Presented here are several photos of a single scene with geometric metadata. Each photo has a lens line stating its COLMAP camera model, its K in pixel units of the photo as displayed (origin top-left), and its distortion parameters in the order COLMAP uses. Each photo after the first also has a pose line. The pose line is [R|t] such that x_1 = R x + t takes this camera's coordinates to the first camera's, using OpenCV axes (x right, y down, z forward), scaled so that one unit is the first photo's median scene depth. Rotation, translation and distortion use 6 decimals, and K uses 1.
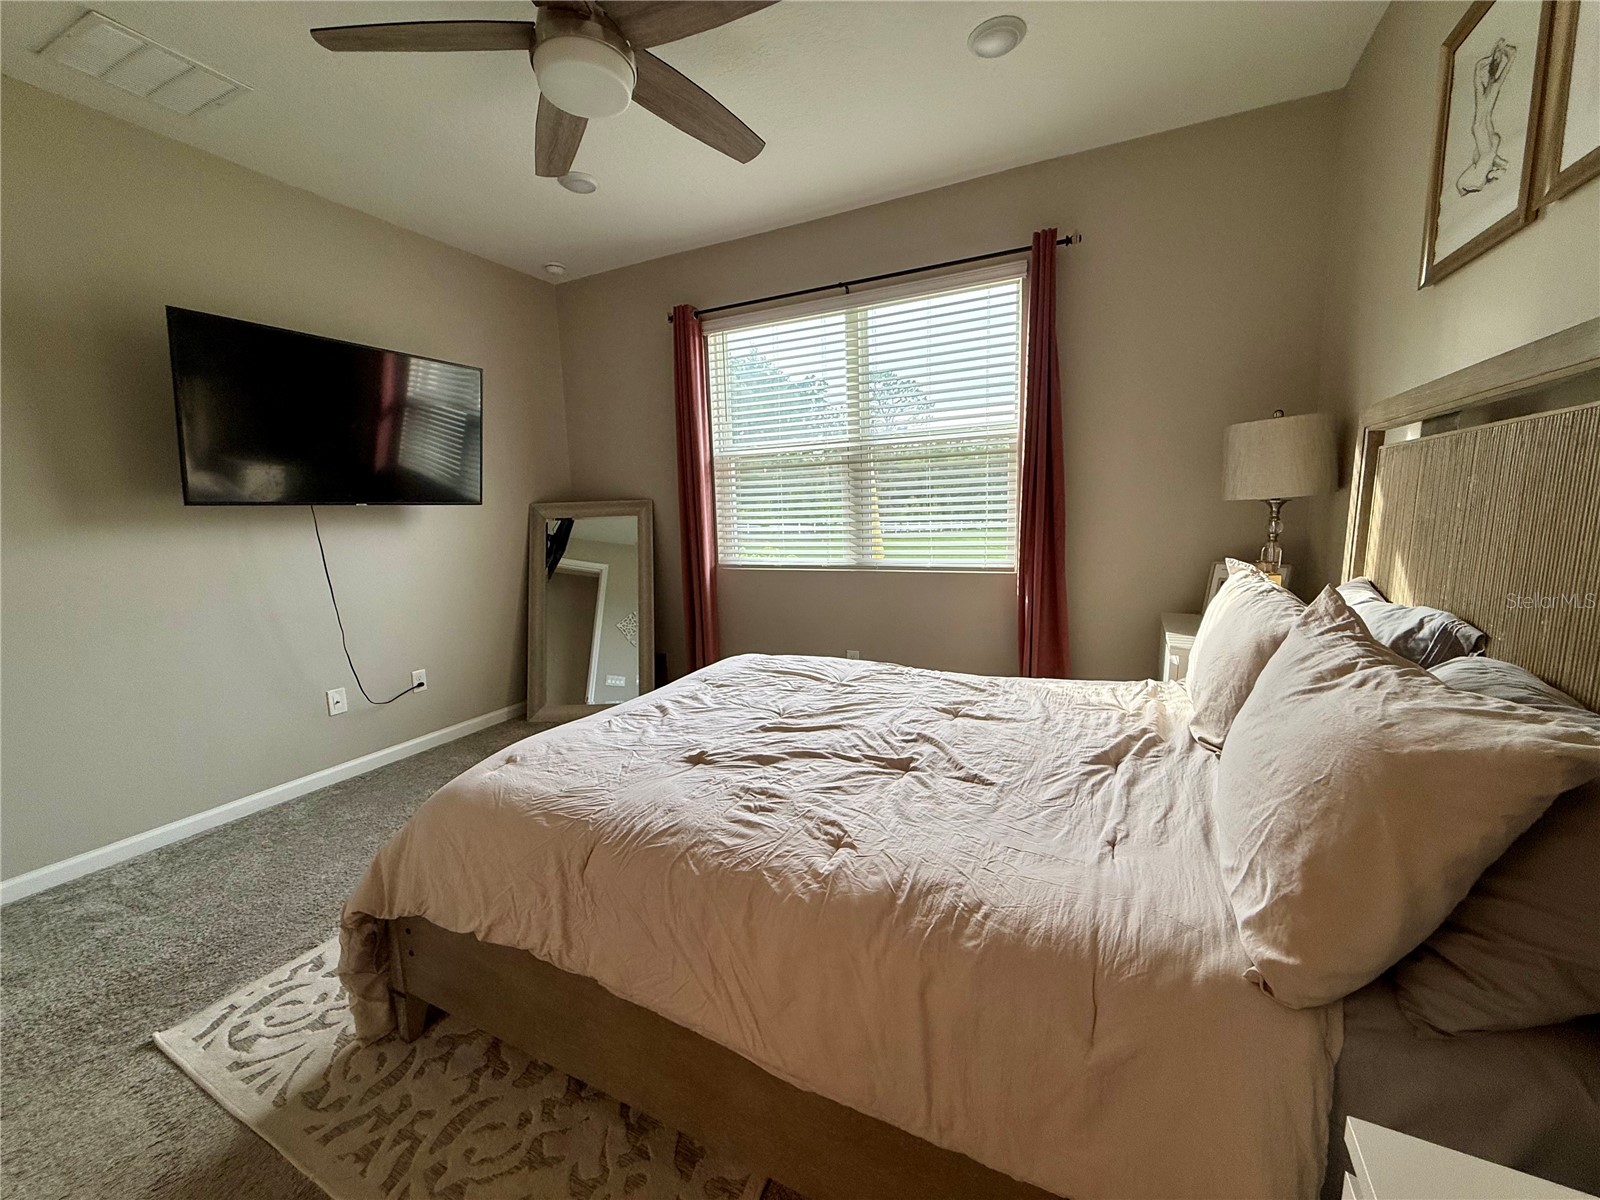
lens RADIAL K [[636.3, 0, 796.9], [0, 636.3, 599.3], [0, 0, 1]] dist [0.000289, 0.000148]
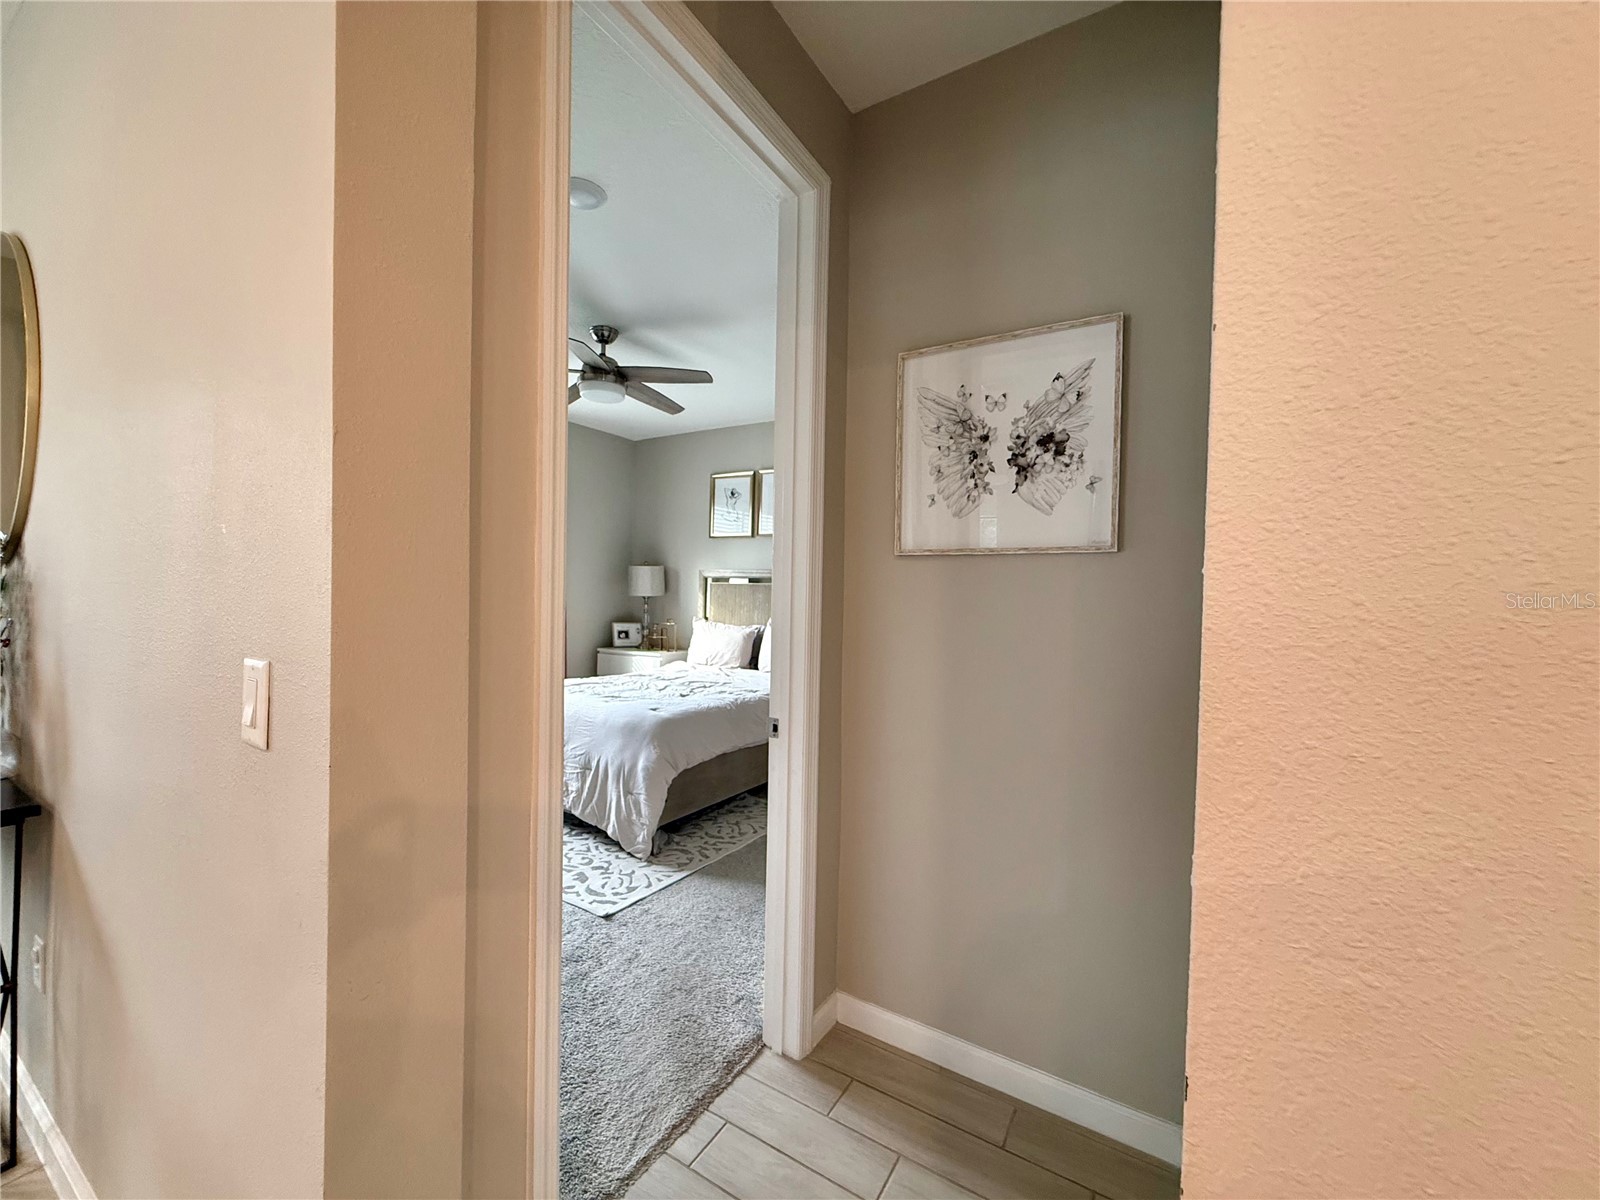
lens RADIAL K [[636.3, 0, 796.9], [0, 636.3, 599.3], [0, 0, 1]] dist [0.000289, 0.000148]
pose [[0.089846, 0.019645, 0.995762, -1.370783], [0.117307, 0.992637, -0.030168, 0.001617], [-0.989023, 0.119520, 0.086880, 0.153830]]
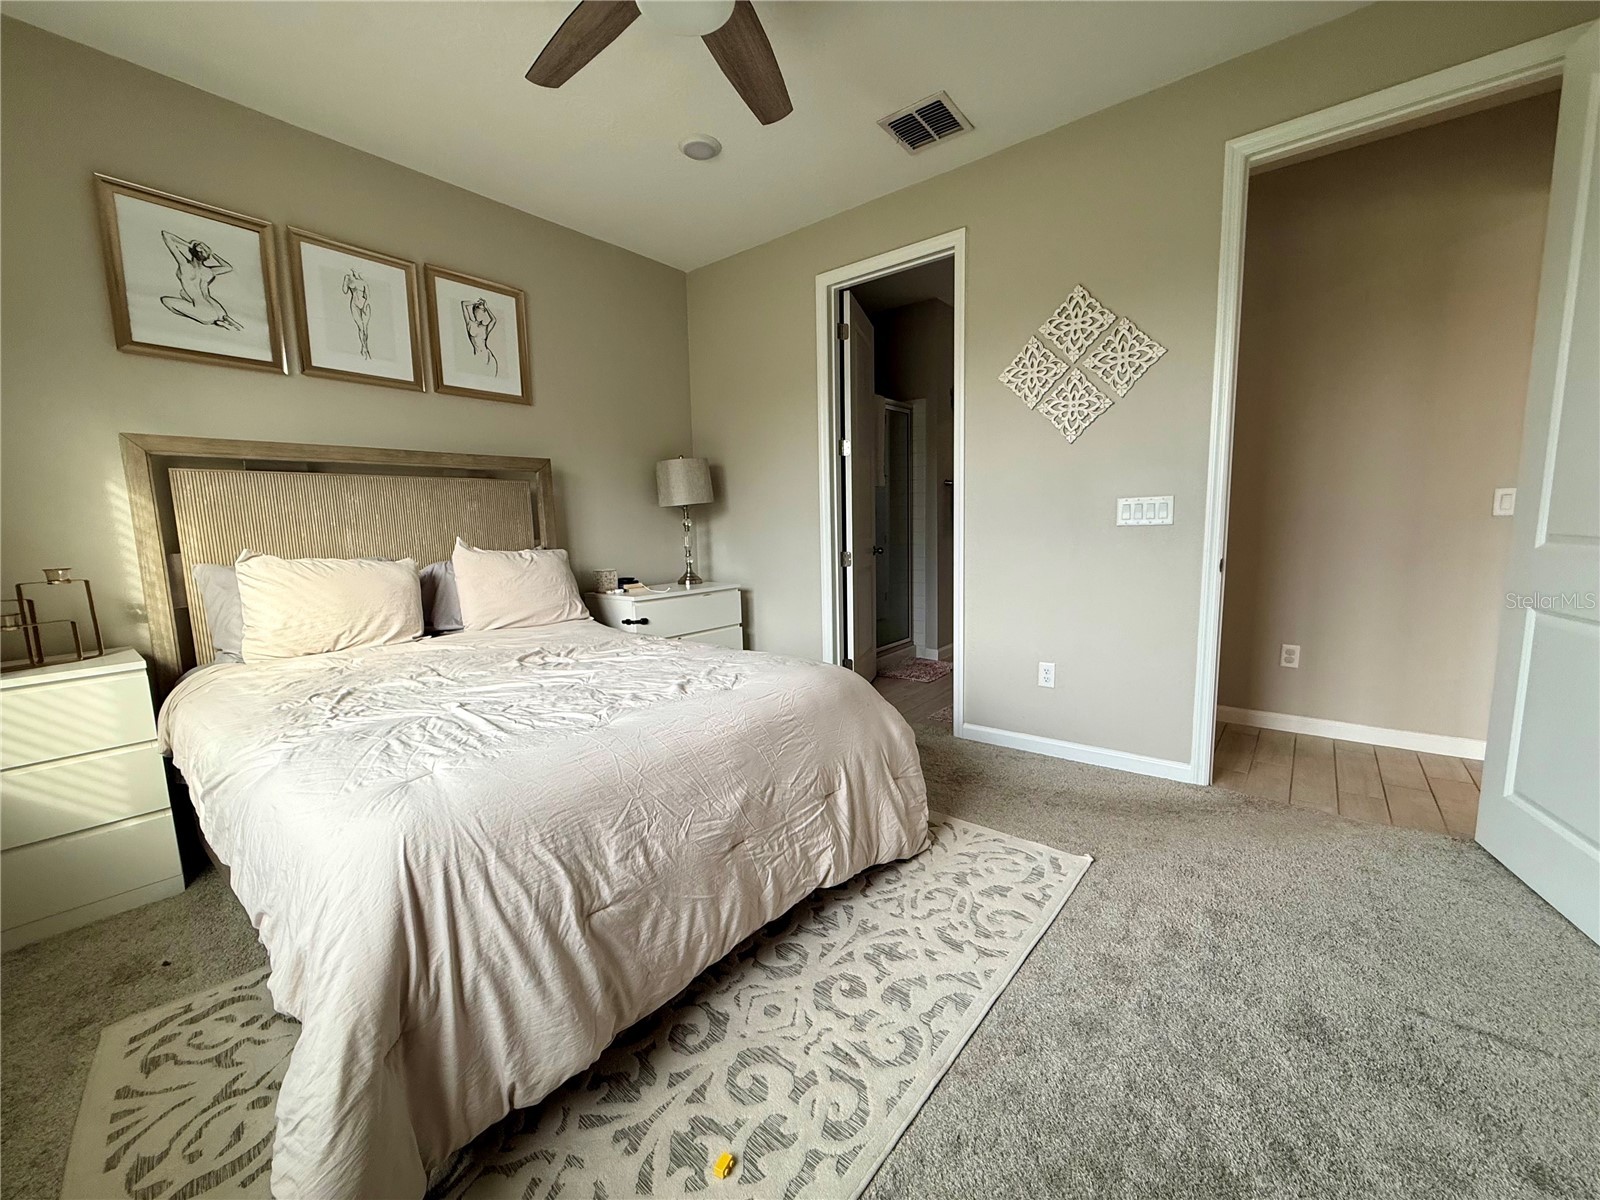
lens RADIAL K [[636.3, 0, 796.9], [0, 636.3, 599.3], [0, 0, 1]] dist [0.000289, 0.000148]
pose [[-0.973609, 0.025453, 0.226800, -0.388953], [0.084251, 0.963653, 0.253525, -0.116197], [-0.212104, 0.265942, -0.940365, 1.185197]]
